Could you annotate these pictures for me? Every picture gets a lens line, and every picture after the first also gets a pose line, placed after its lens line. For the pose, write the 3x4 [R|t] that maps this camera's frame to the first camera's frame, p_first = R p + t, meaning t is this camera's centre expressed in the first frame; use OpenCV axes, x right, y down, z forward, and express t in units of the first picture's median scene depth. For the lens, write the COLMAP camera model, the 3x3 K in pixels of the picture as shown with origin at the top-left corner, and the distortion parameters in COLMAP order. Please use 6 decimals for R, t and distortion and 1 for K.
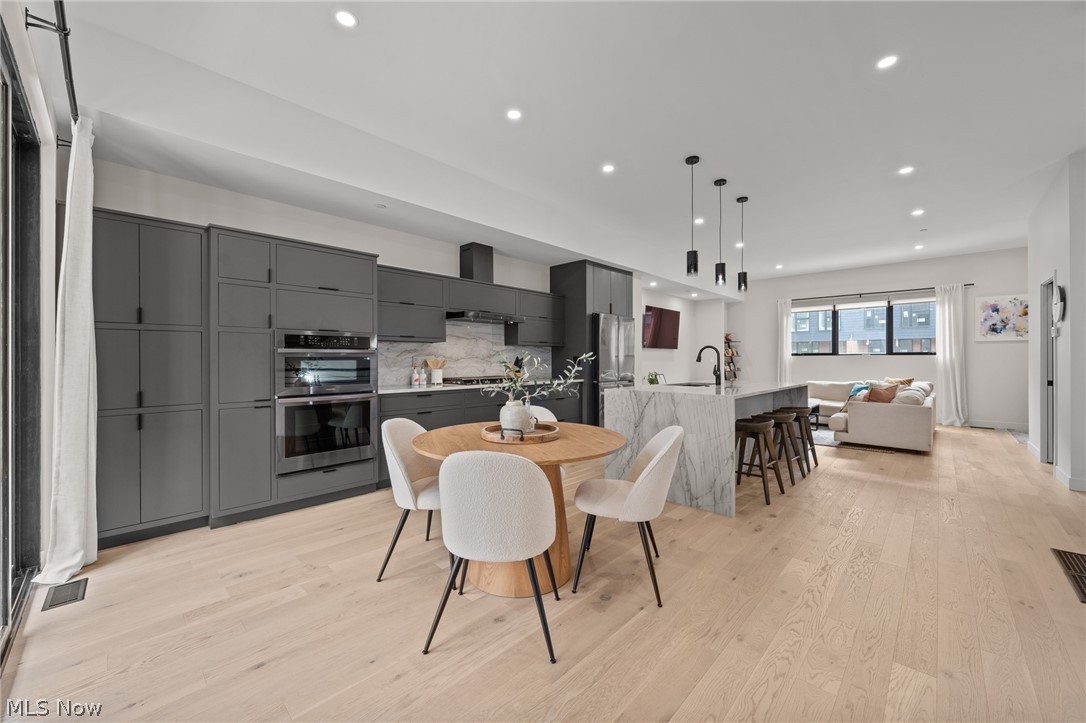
lens RADIAL K [[411.5, 0, 549.2], [0, 411.5, 361.9], [0, 0, 1]] dist [-0.001775, 0.000112]
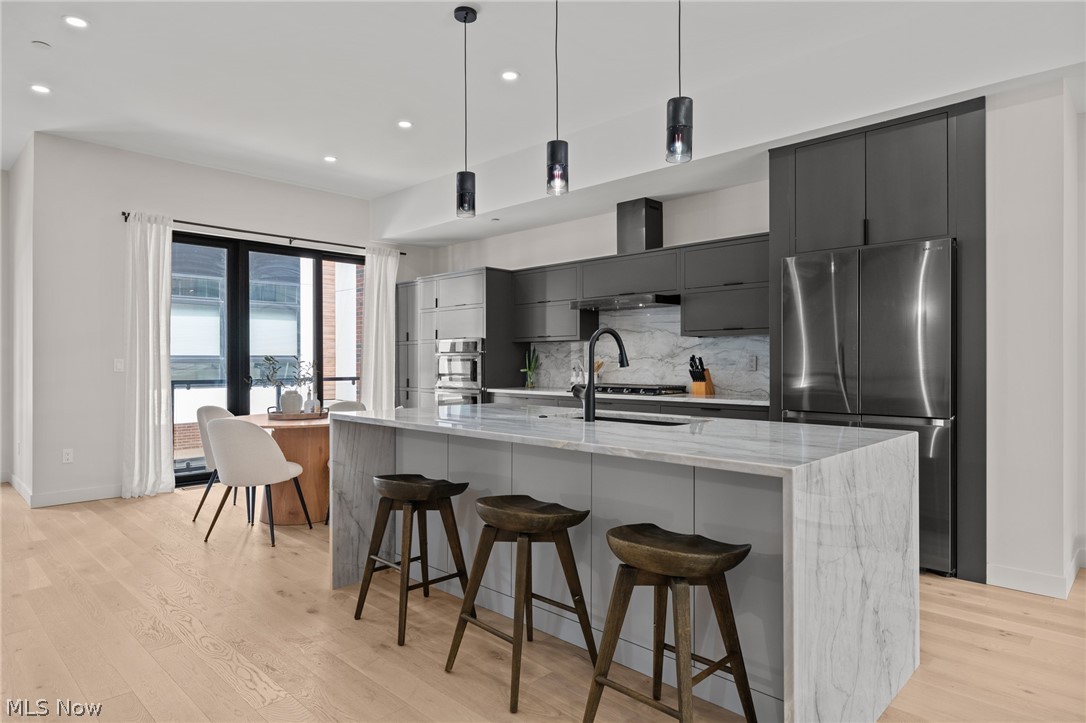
lens RADIAL K [[636.4, 0, 543.0], [0, 636.4, 361.5], [0, 0, 1]] dist [0.004731, 0.000337]
pose [[-0.015516, 0.000299, -0.999880, 1.032135], [-0.003833, 0.999993, 0.000358, -0.003886], [0.999872, 0.003839, -0.015515, 0.935873]]
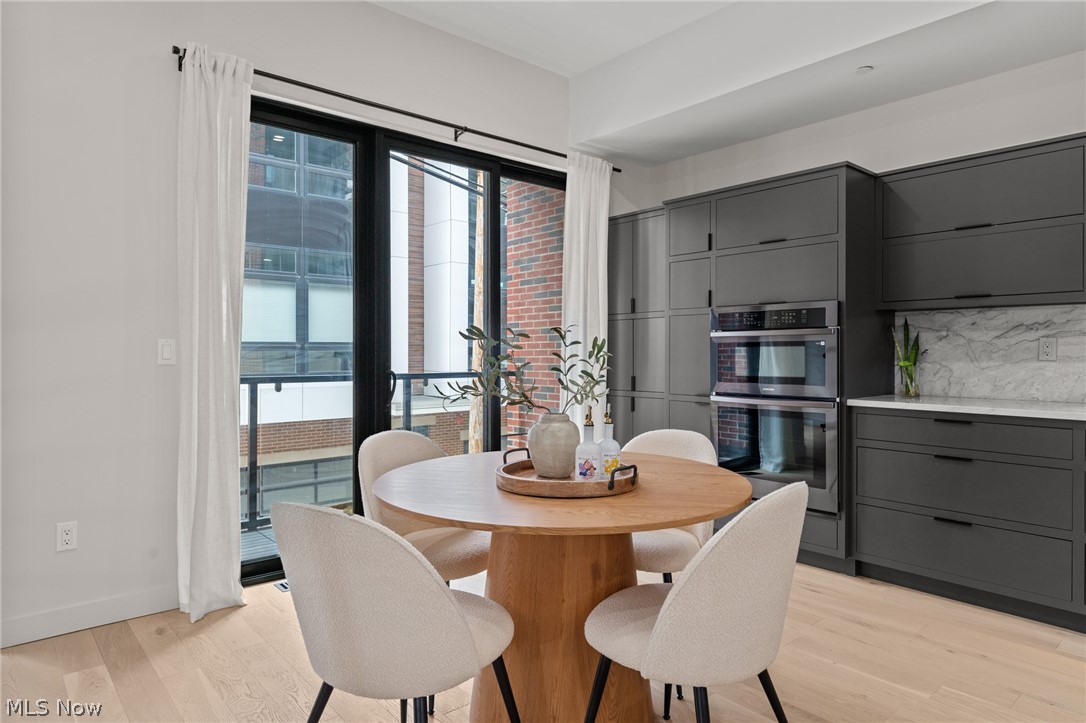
lens RADIAL K [[650.1, 0, 541.0], [0, 650.1, 356.1], [0, 0, 1]] dist [0.000560, 0.000052]
pose [[-0.100786, 0.007305, -0.994881, 0.416285], [-0.006496, 0.999947, 0.008001, 0.004169], [0.994887, 0.007269, -0.100733, 0.530420]]
